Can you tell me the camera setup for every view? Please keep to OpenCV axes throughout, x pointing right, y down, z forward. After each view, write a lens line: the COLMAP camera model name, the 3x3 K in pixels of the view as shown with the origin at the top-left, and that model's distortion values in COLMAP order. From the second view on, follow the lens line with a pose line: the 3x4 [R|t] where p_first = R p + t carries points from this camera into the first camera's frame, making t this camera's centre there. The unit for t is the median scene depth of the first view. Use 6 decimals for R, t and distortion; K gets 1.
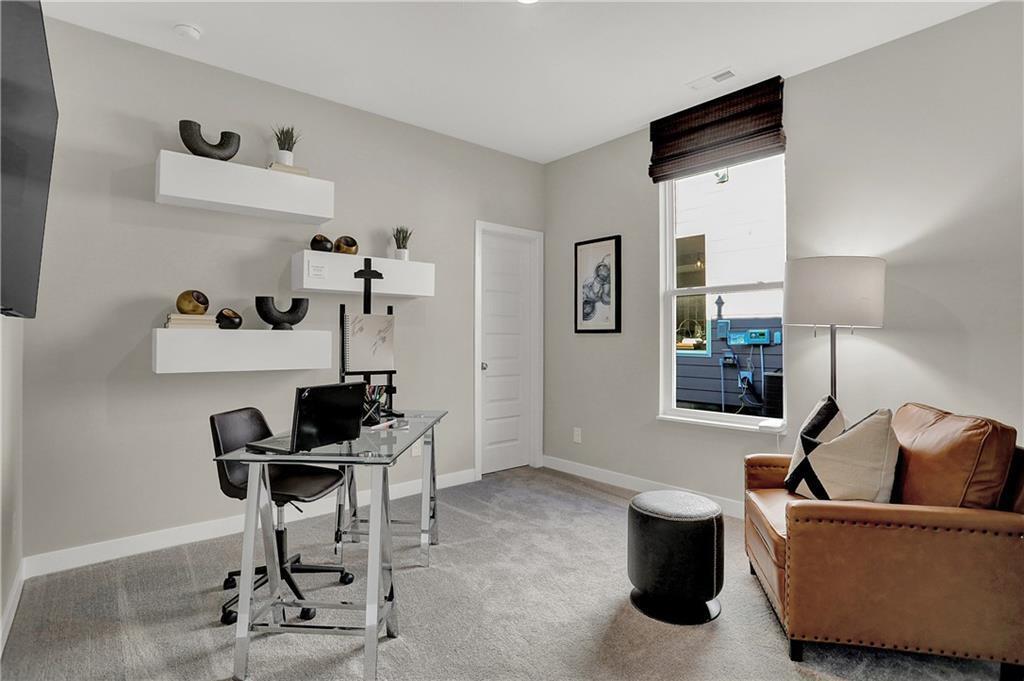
lens RADIAL K [[505.8, 0, 510.2], [0, 505.8, 336.0], [0, 0, 1]] dist [-0.035281, 0.000304]
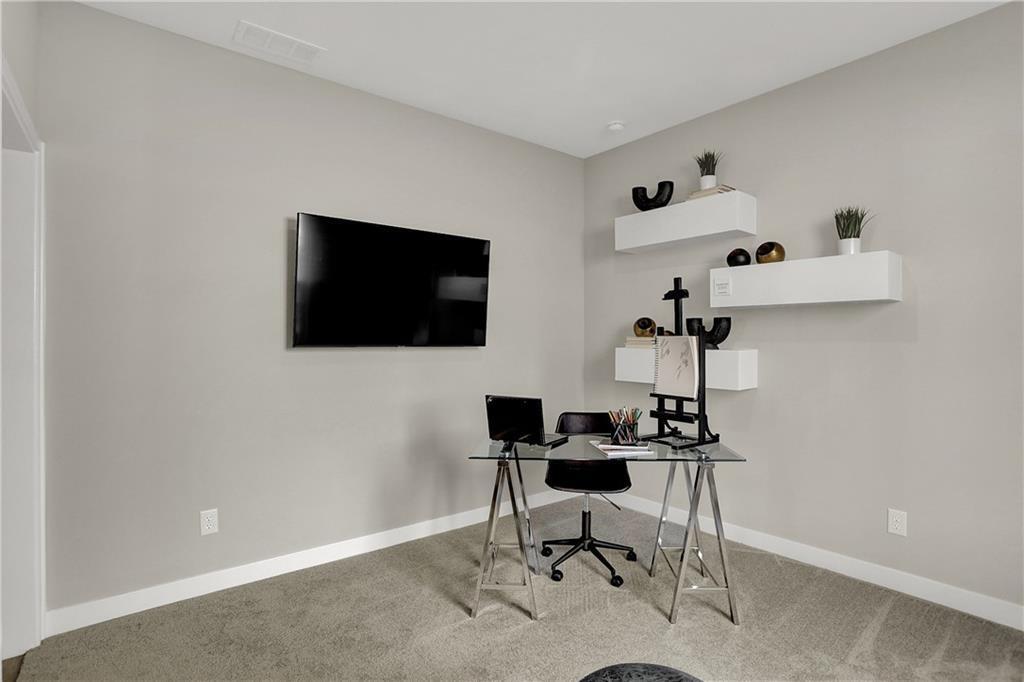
lens RADIAL K [[505.8, 0, 510.2], [0, 505.8, 336.5], [0, 0, 1]] dist [-0.035281, 0.000304]
pose [[-0.026914, -0.005784, -0.999621, 0.676326], [0.006120, 0.999964, -0.005950, -0.038027], [0.999619, -0.006277, -0.026877, 0.699644]]
